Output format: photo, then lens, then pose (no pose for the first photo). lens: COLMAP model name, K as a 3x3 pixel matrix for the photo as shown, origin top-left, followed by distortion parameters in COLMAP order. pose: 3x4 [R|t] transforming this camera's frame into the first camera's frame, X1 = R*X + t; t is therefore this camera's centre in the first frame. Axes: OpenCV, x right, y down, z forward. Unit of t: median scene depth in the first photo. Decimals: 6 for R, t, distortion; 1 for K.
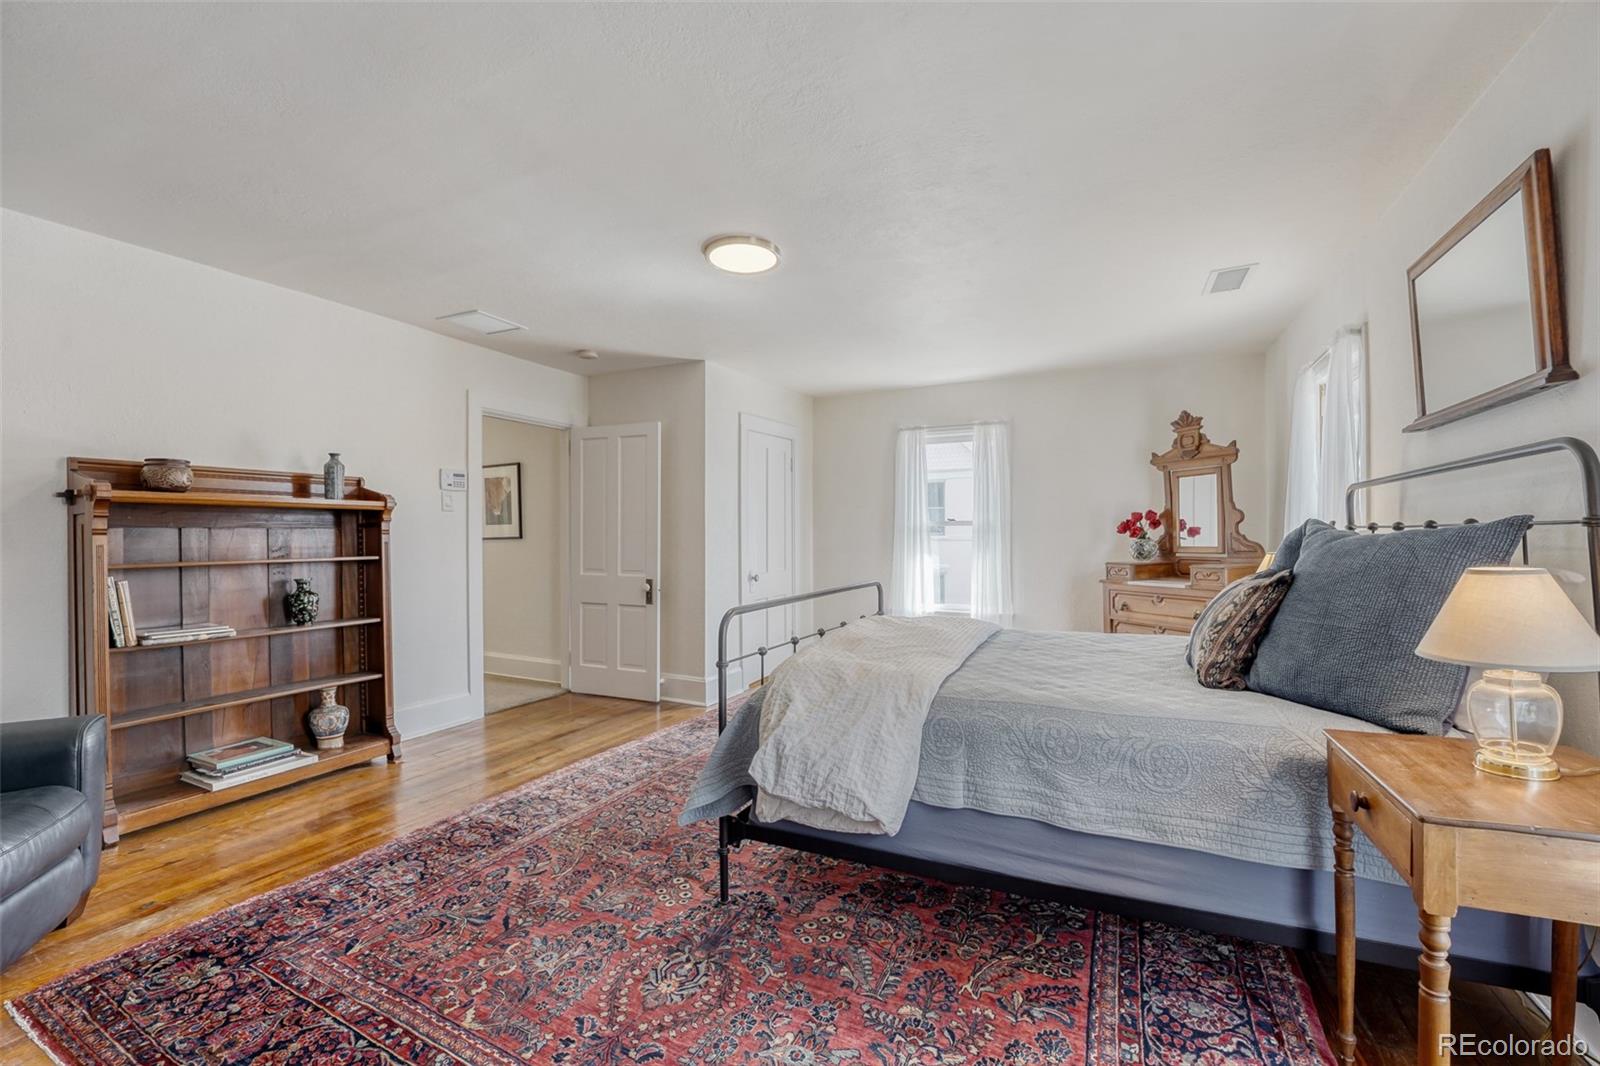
lens RADIAL K [[655.8, 0, 804.1], [0, 655.8, 535.4], [0, 0, 1]] dist [-0.017405, 0.000423]
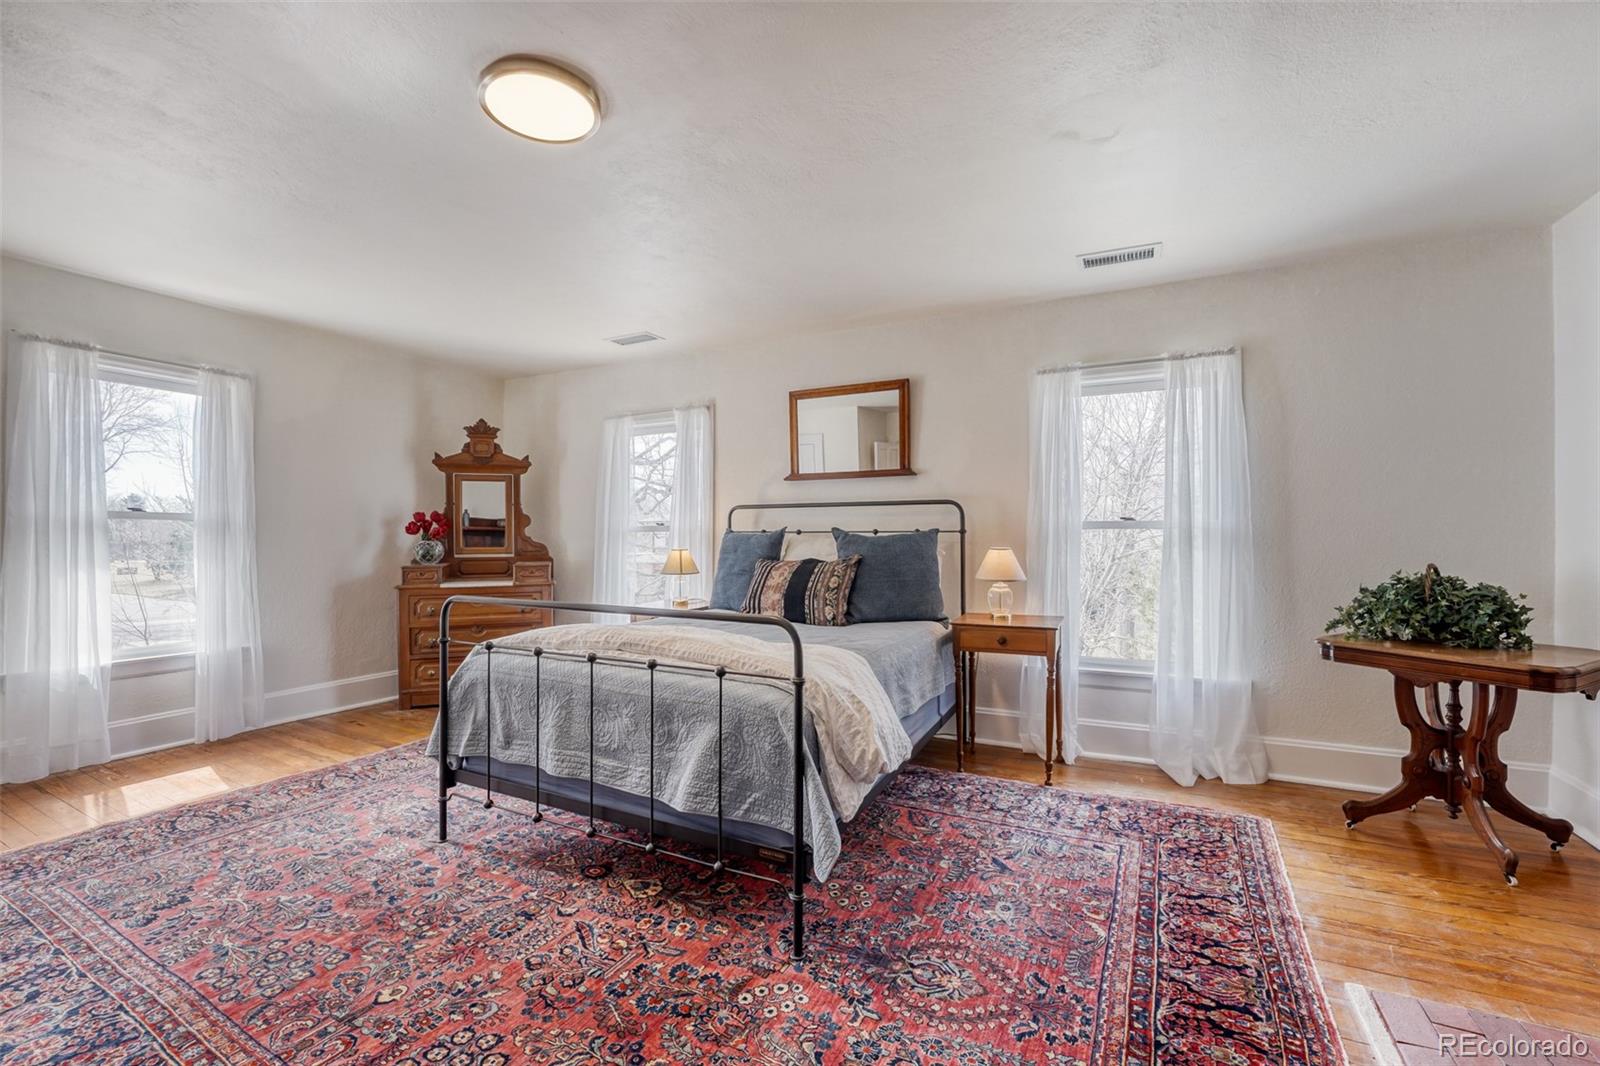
lens RADIAL K [[655.8, 0, 807.0], [0, 655.8, 535.2], [0, 0, 1]] dist [-0.017405, 0.000423]
pose [[0.023000, 0.010290, 0.999683, -0.925325], [-0.000450, 0.999947, -0.010282, 0.013626], [-0.999735, -0.000213, 0.023003, 0.908930]]
